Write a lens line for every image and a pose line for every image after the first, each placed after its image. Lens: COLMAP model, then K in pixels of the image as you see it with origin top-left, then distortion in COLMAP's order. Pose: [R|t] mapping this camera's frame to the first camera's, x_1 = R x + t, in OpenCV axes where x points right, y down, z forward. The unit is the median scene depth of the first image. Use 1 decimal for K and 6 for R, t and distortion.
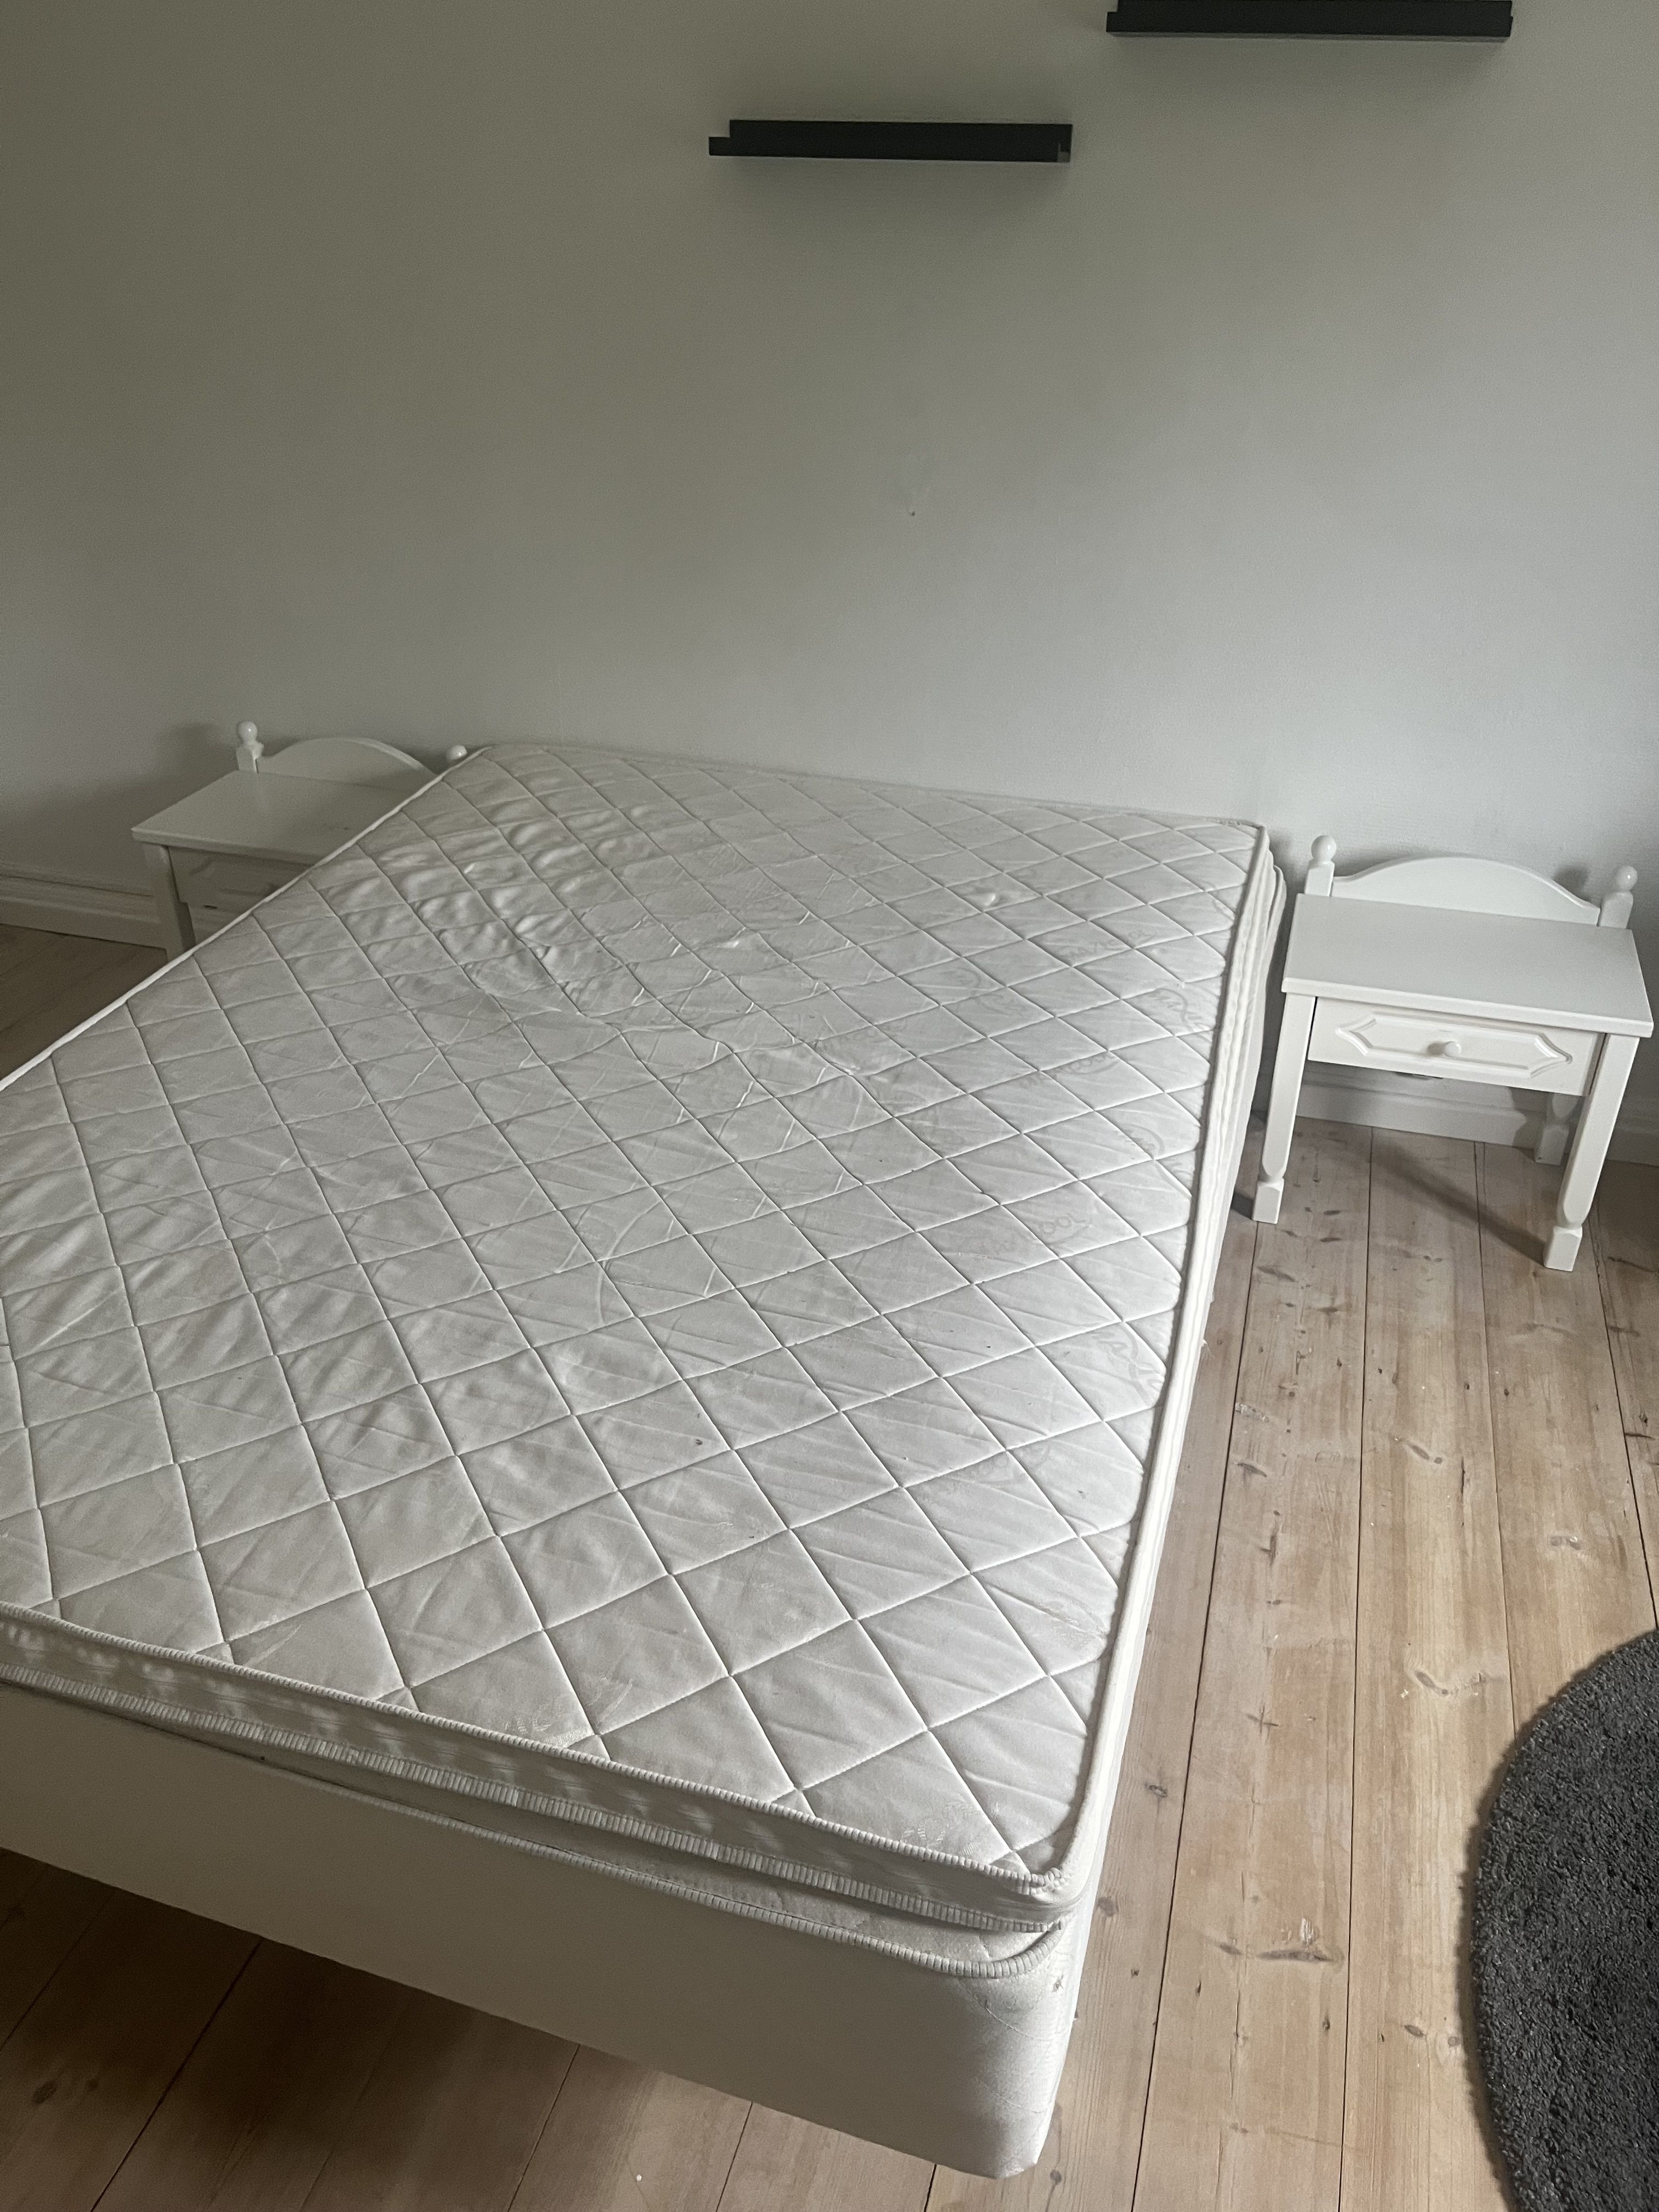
lens RADIAL K [[1677.2, 0, 820.9], [0, 1677.2, 1113.5], [0, 0, 1]] dist [0.055408, -0.081219]
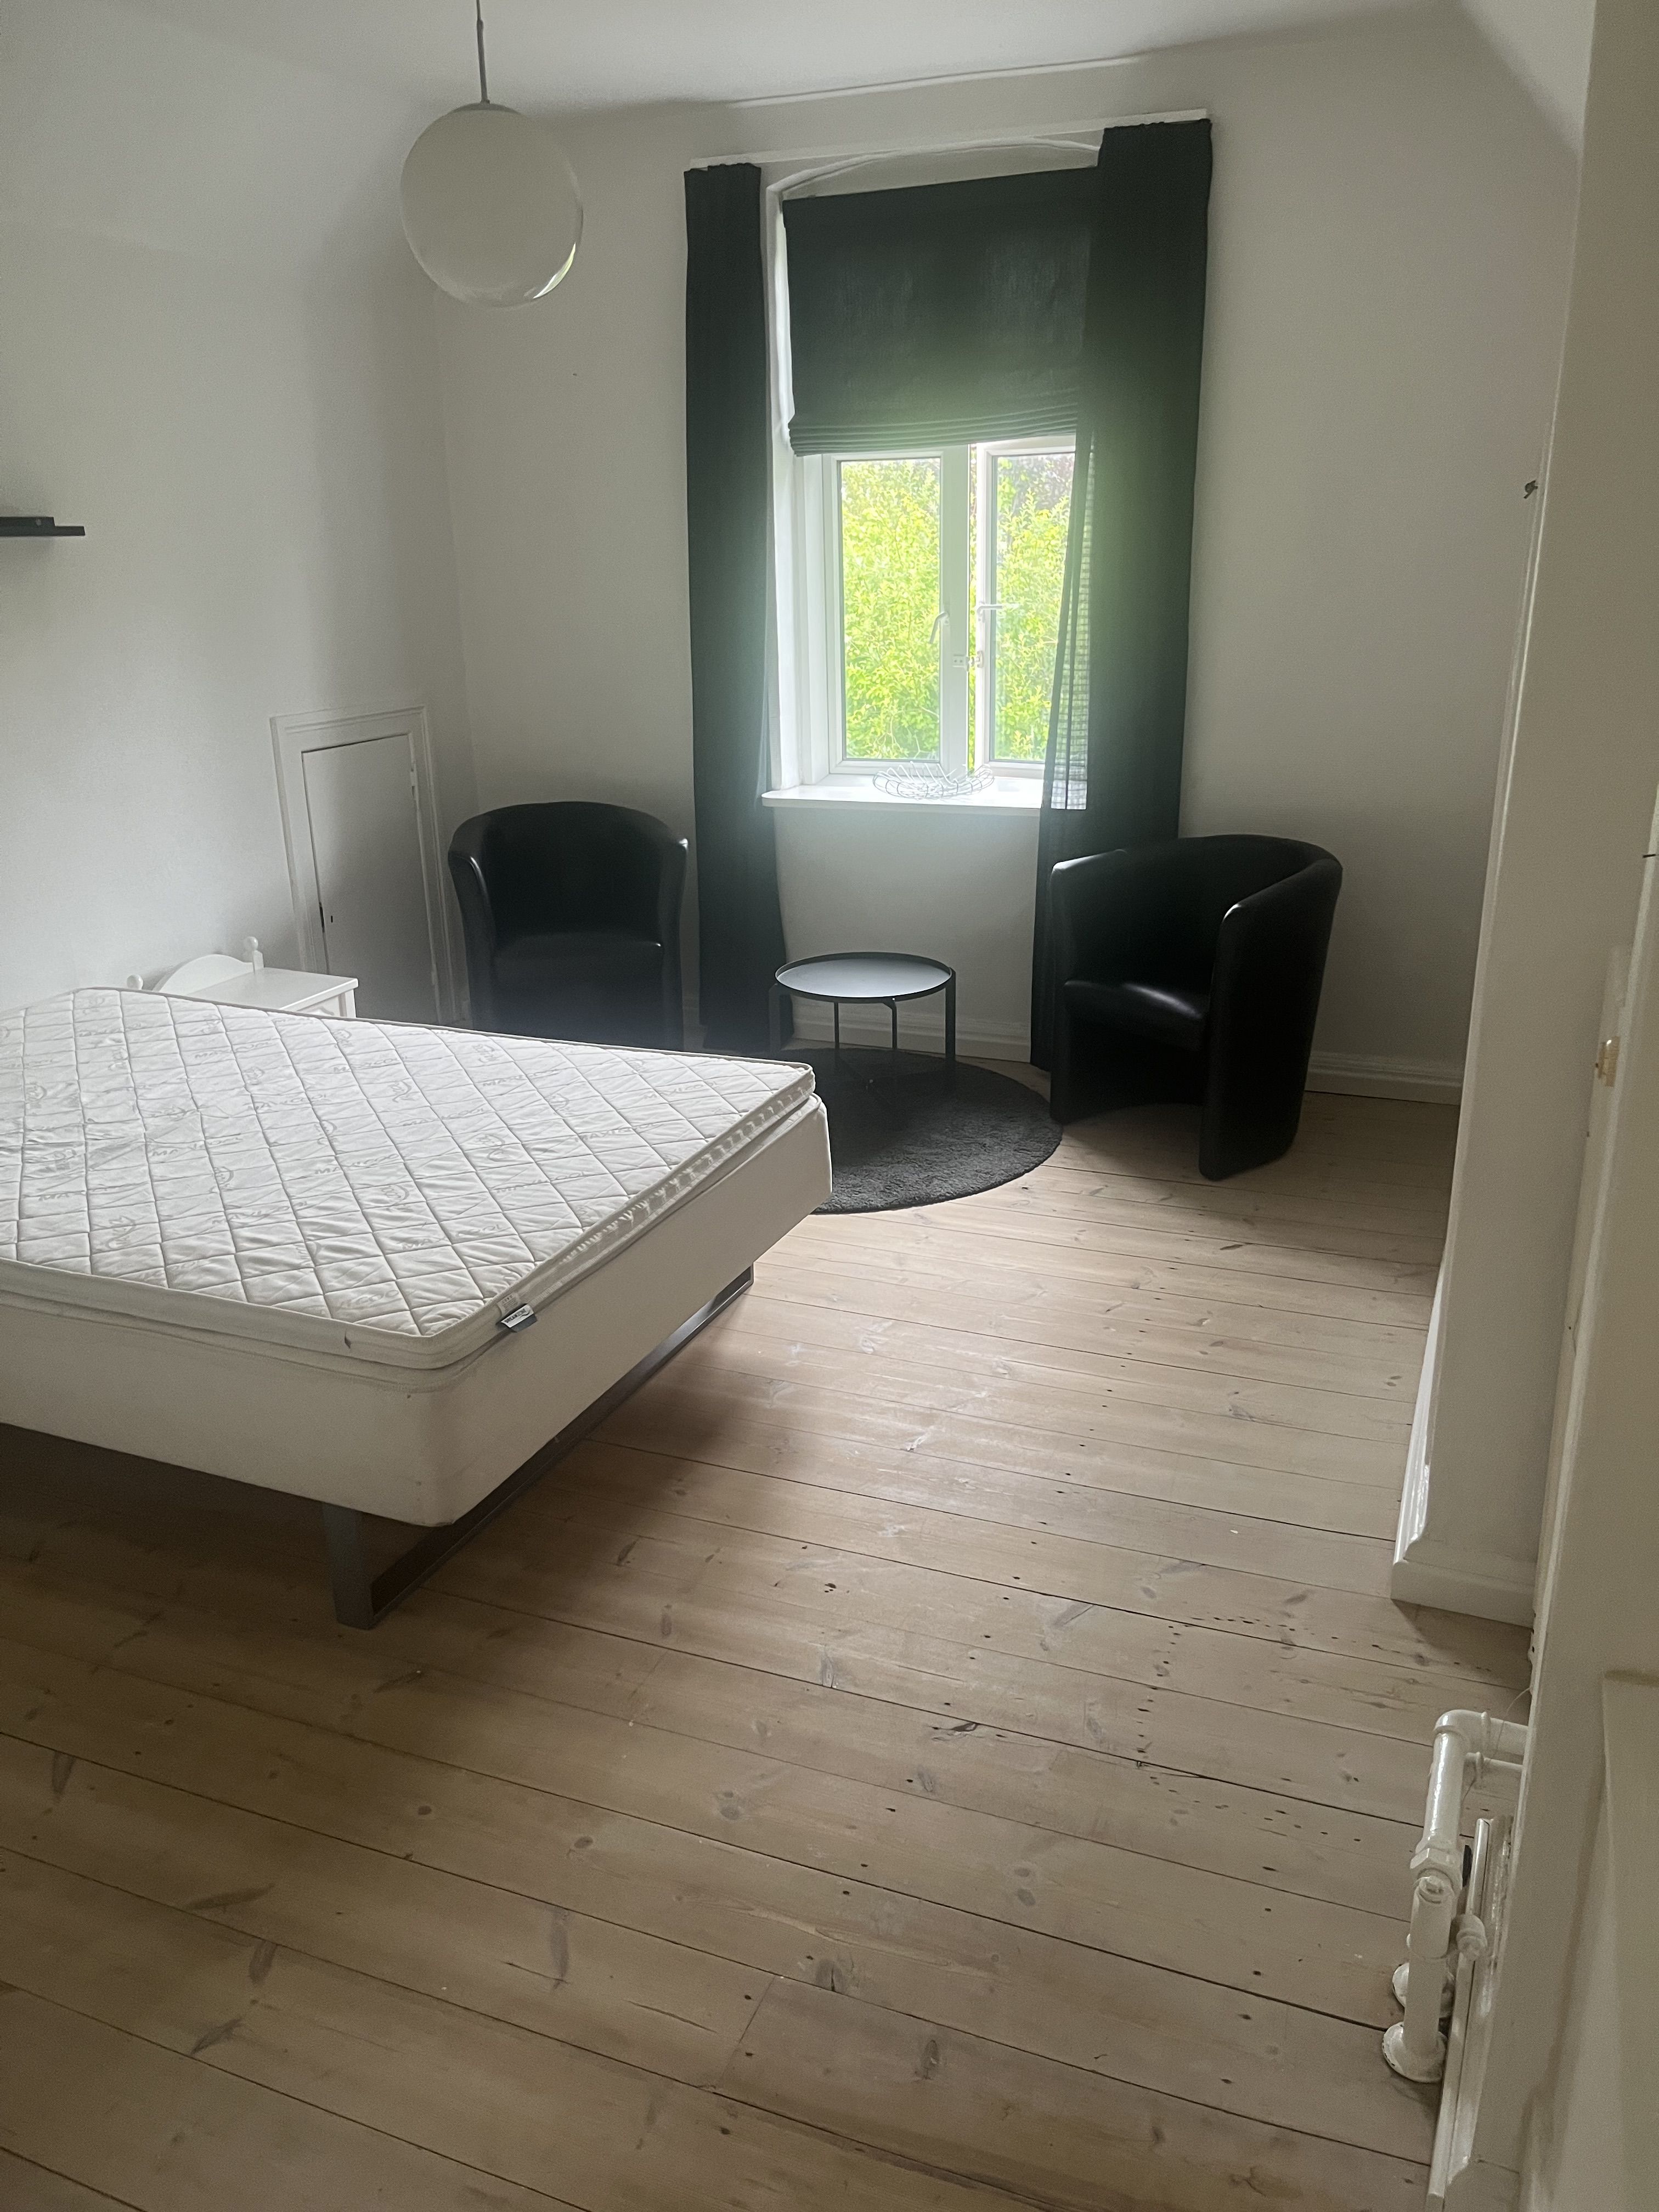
lens RADIAL K [[1677.2, 0, 820.9], [0, 1677.2, 1113.5], [0, 0, 1]] dist [0.055408, -0.081219]
pose [[0.092547, -0.329095, 0.939751, -2.083008], [0.514652, 0.823764, 0.237793, -0.168229], [-0.852390, 0.461638, 0.245606, 0.154324]]
